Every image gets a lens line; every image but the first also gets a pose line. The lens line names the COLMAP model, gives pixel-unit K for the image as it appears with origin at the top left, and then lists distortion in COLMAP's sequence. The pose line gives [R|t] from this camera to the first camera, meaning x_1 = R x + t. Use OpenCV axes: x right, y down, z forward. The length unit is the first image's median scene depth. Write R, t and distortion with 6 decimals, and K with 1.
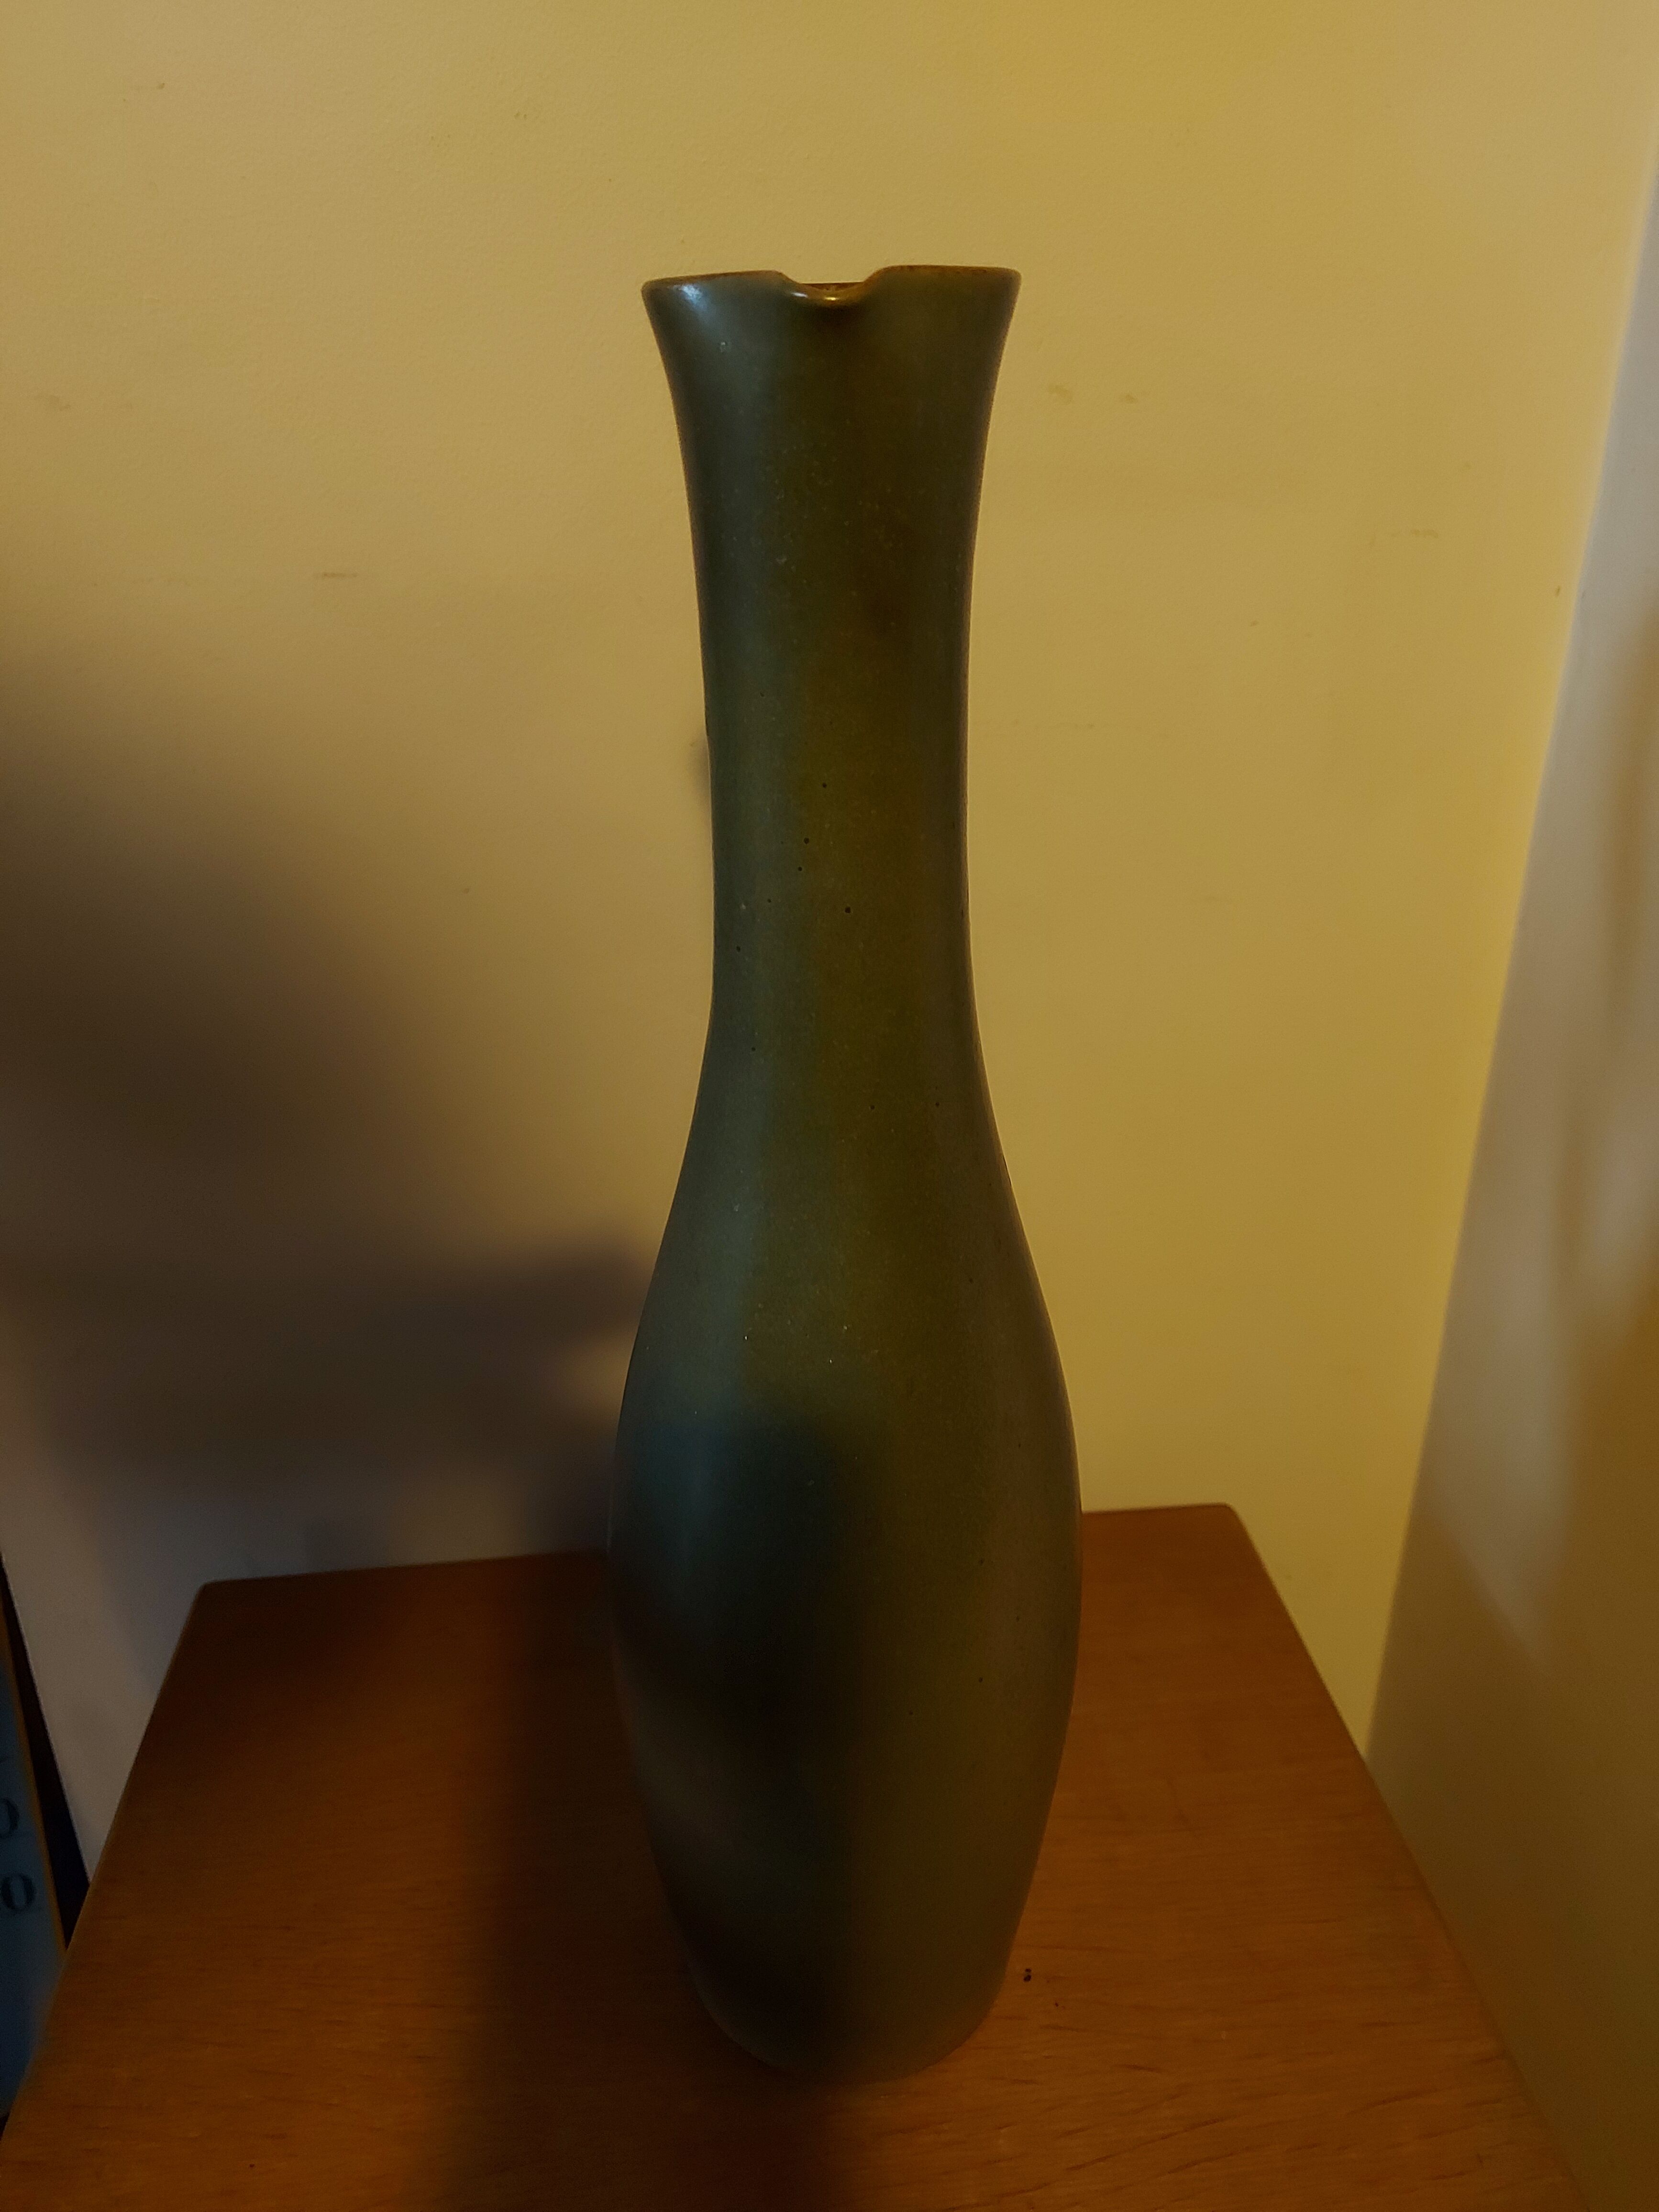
lens RADIAL K [[1653.8, 0, 829.5], [0, 1653.8, 1106.0], [0, 0, 1]] dist [0.087903, -0.109058]
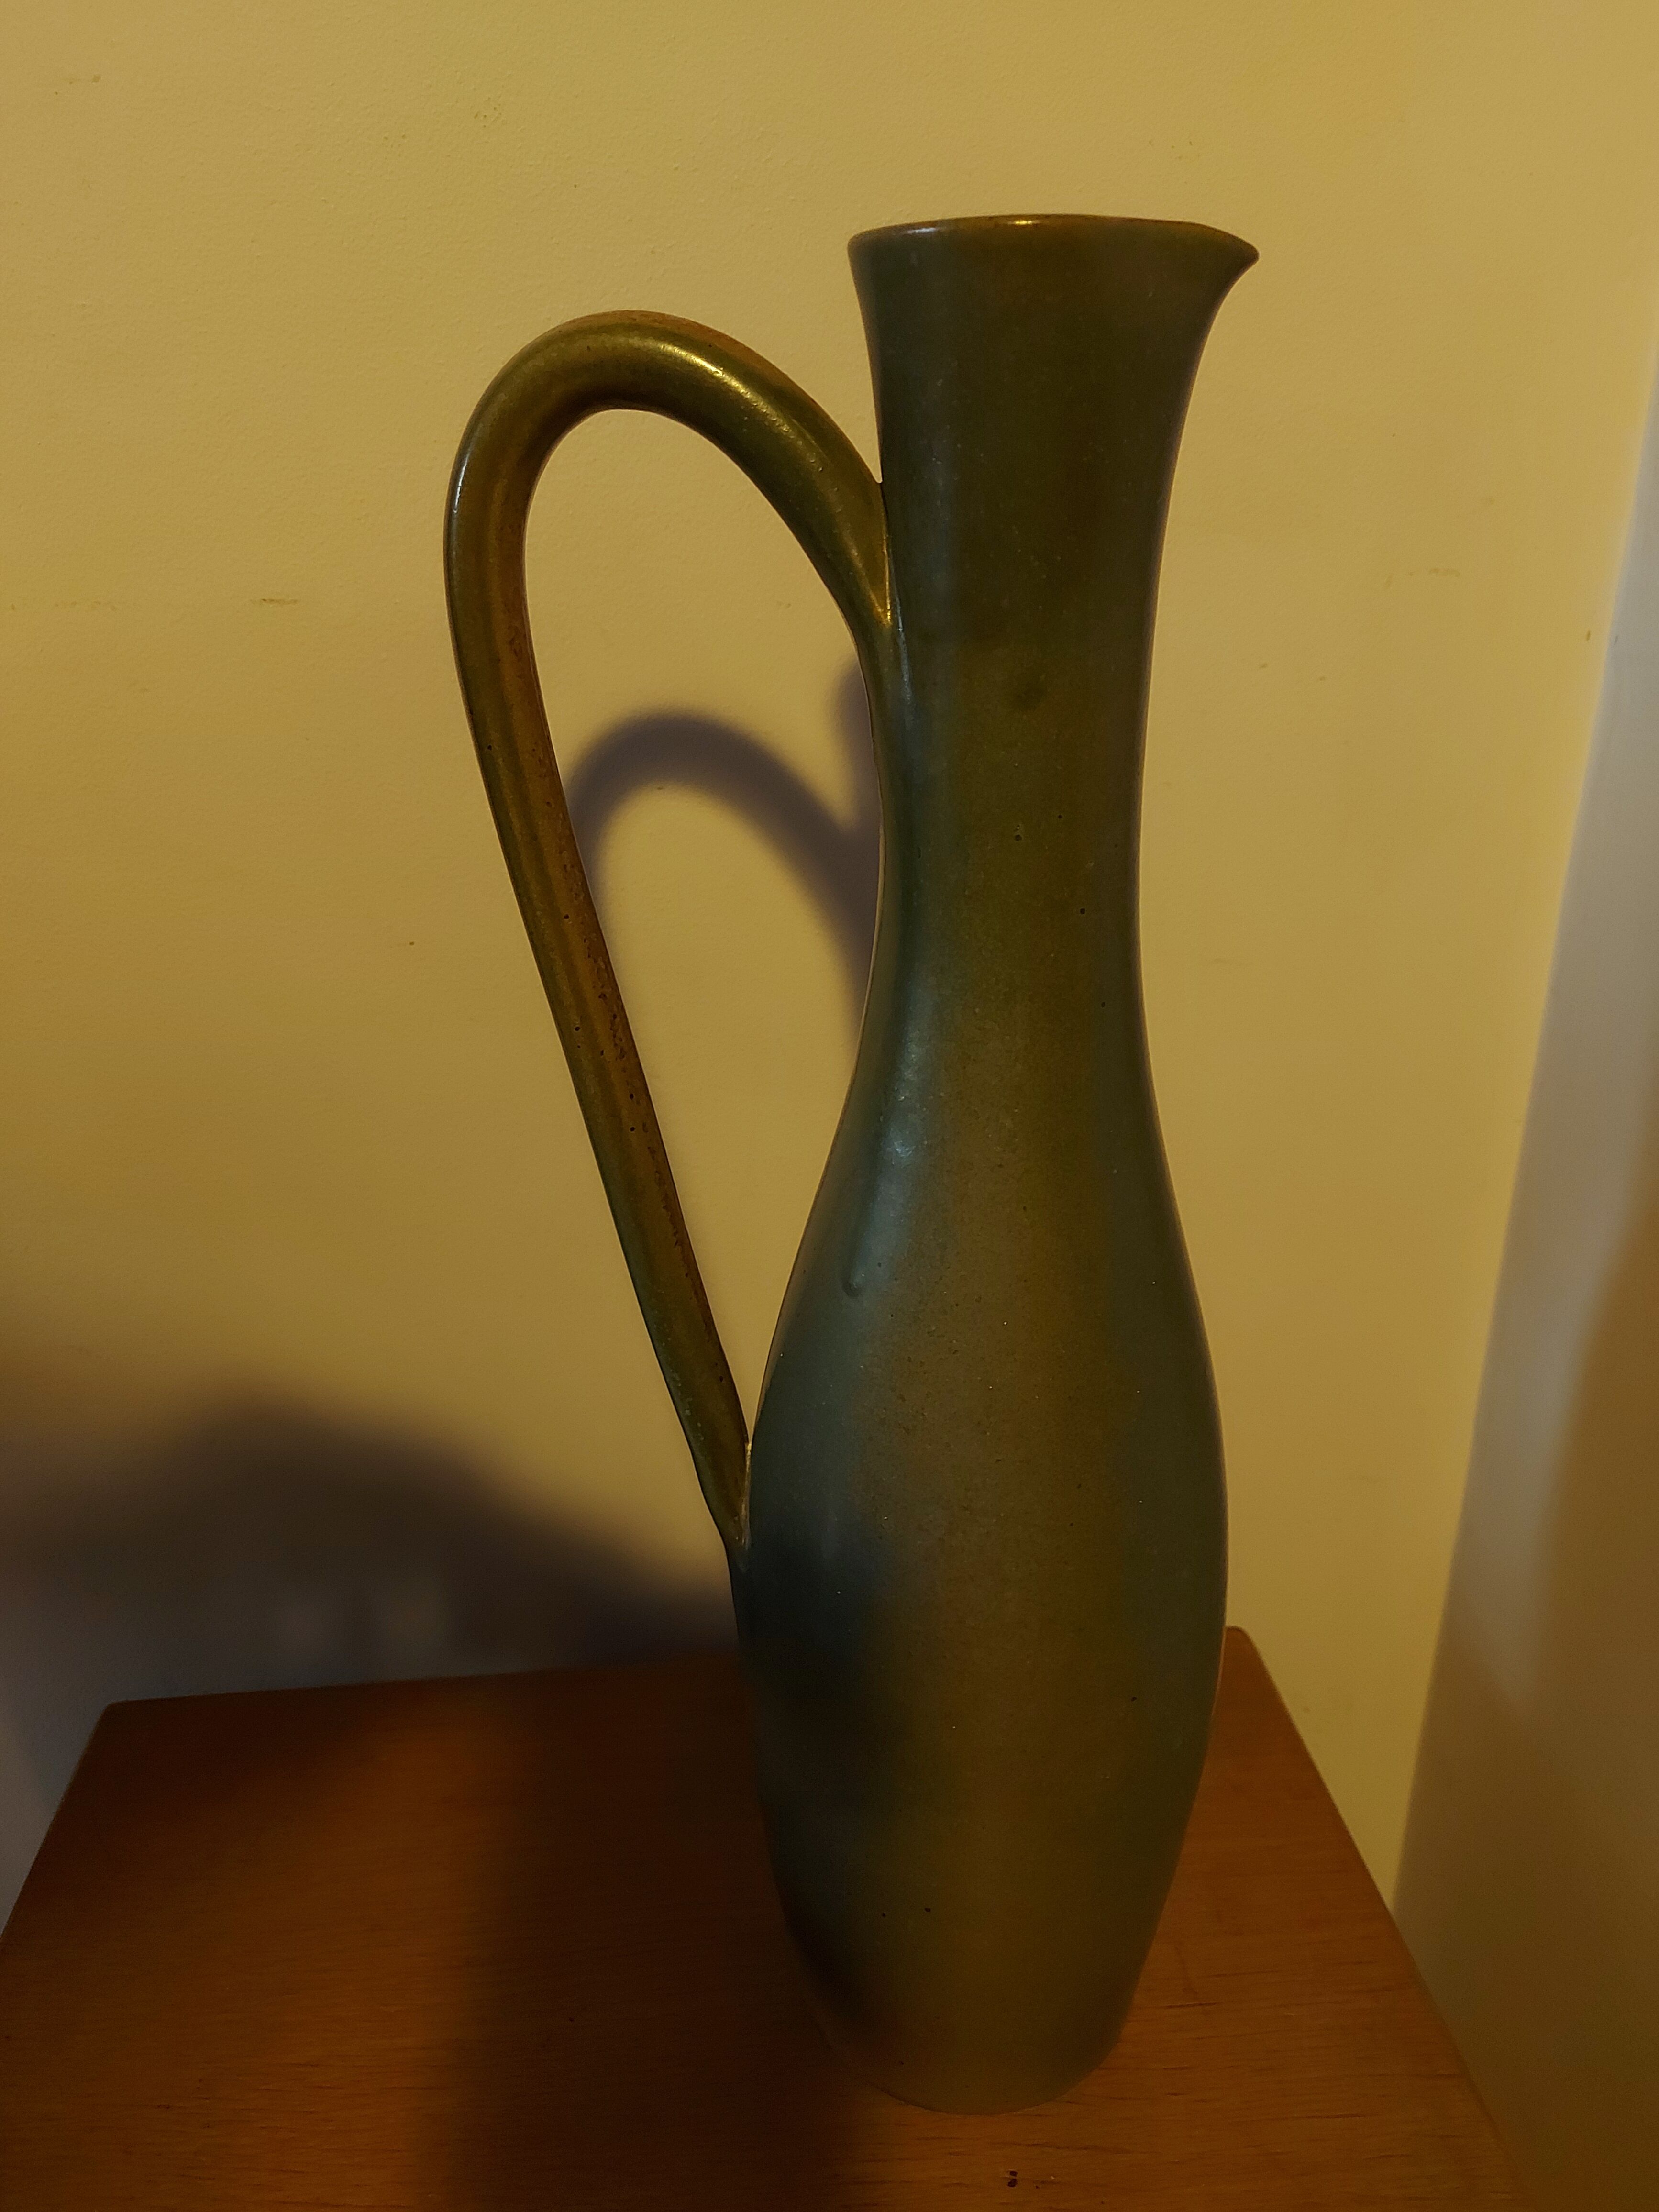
lens RADIAL K [[1647.4, 0, 825.0], [0, 1647.4, 1106.8], [0, 0, 1]] dist [0.082354, -0.103585]
pose [[0.999934, 0.010171, -0.005406, 0.019652], [-0.010487, 0.998018, -0.062045, 0.019321], [0.004765, 0.062098, 0.998059, 0.101560]]
